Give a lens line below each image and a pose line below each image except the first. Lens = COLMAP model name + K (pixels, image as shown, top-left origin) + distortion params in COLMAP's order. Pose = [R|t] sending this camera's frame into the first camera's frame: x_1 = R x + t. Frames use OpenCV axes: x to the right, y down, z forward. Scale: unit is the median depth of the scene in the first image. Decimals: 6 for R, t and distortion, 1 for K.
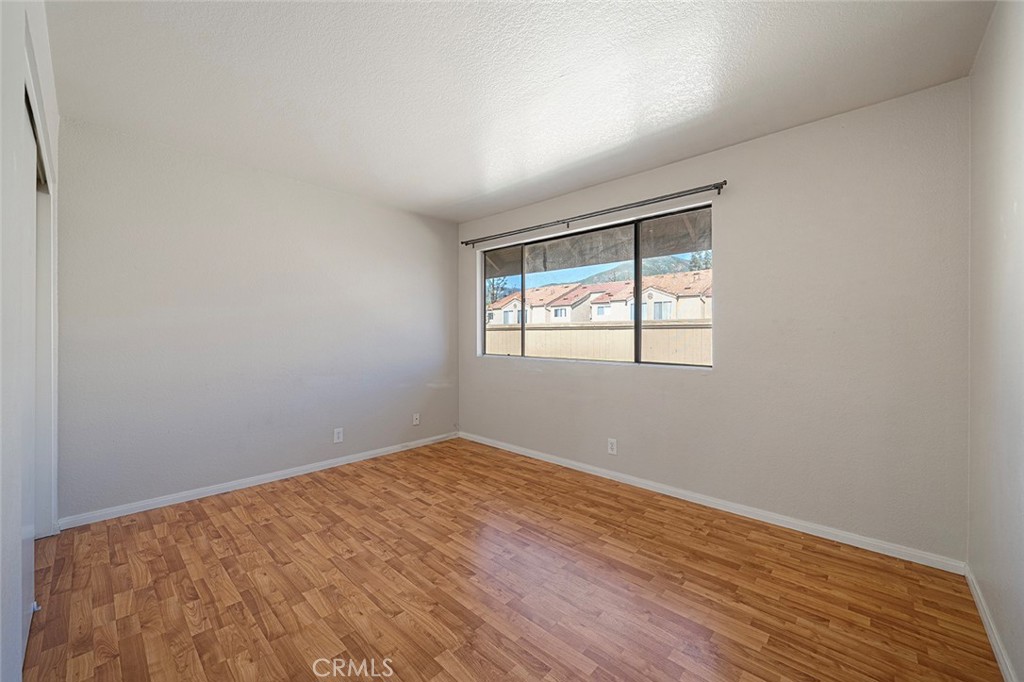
lens RADIAL K [[389.1, 0, 513.3], [0, 389.1, 338.7], [0, 0, 1]] dist [0.000444, 0.000066]
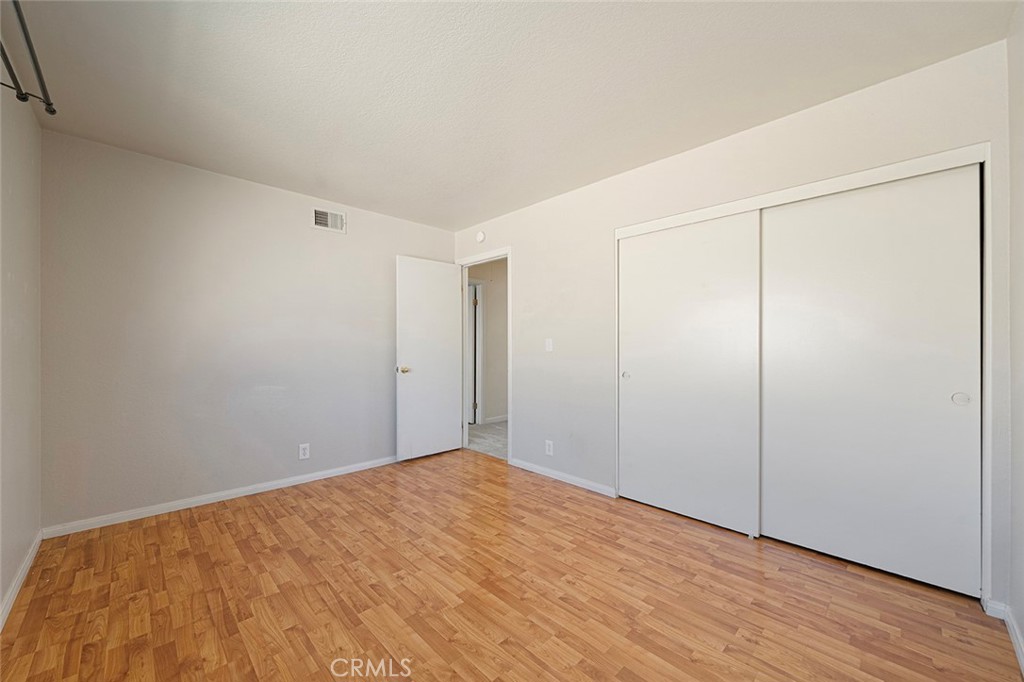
lens RADIAL K [[389.1, 0, 510.9], [0, 389.1, 343.6], [0, 0, 1]] dist [0.000444, 0.000066]
pose [[-0.998719, -0.003492, 0.050483, -0.321445], [-0.003478, 0.999994, 0.000358, -0.008978], [-0.050484, 0.000182, -0.998725, 1.893066]]
